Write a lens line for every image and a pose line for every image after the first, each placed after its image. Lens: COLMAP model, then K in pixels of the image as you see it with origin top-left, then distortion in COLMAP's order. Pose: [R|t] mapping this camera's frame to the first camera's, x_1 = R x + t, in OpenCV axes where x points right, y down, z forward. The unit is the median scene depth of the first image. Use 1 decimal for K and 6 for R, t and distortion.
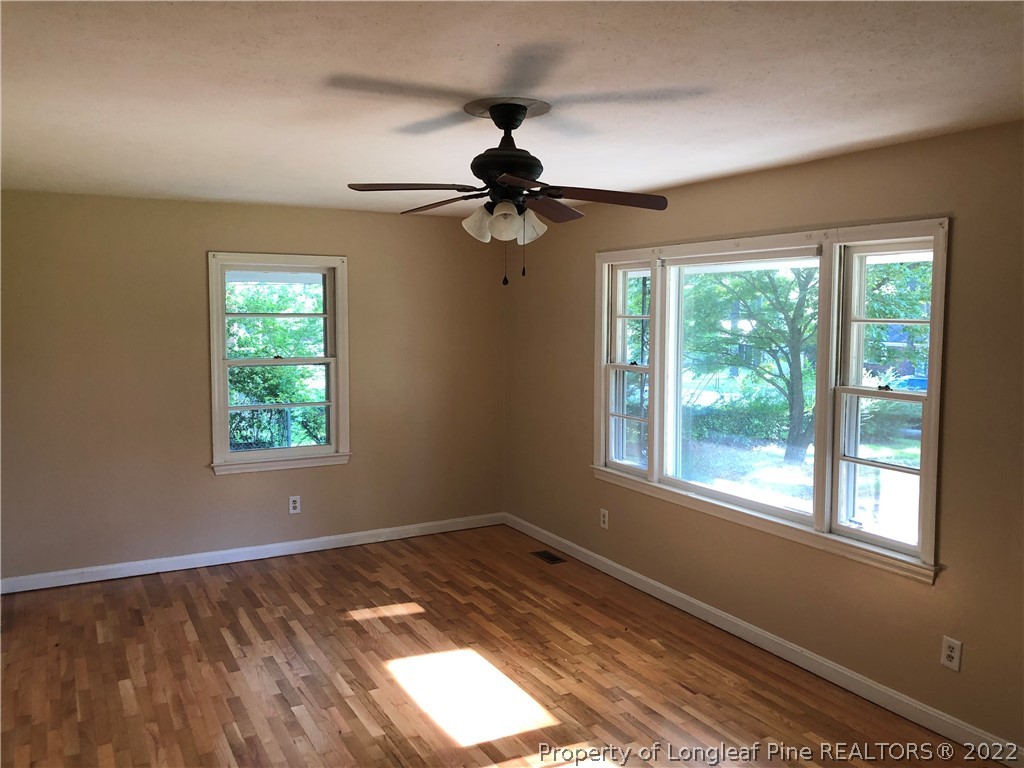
lens RADIAL K [[839.2, 0, 497.0], [0, 839.2, 379.5], [0, 0, 1]] dist [0.053166, -0.017401]
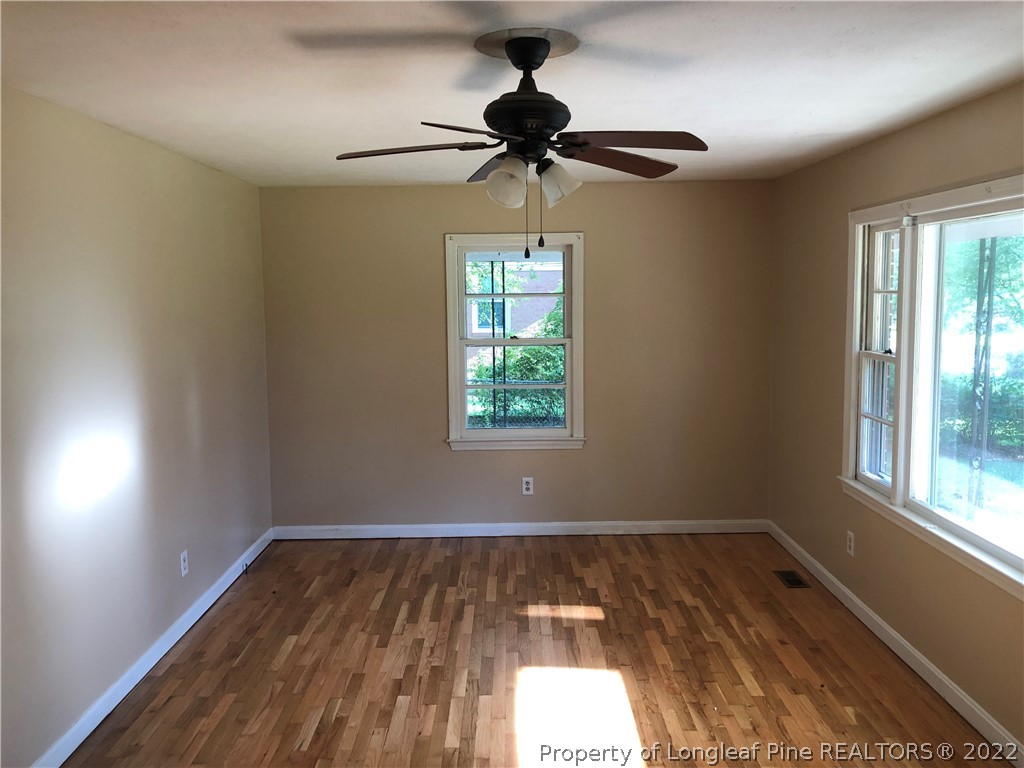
lens RADIAL K [[839.2, 0, 512.7], [0, 839.2, 378.5], [0, 0, 1]] dist [0.053166, -0.017401]
pose [[0.886526, 0.037326, -0.461170, 0.242941], [-0.025138, 0.999154, 0.032546, -0.011912], [0.461995, -0.017260, 0.886715, 0.154343]]
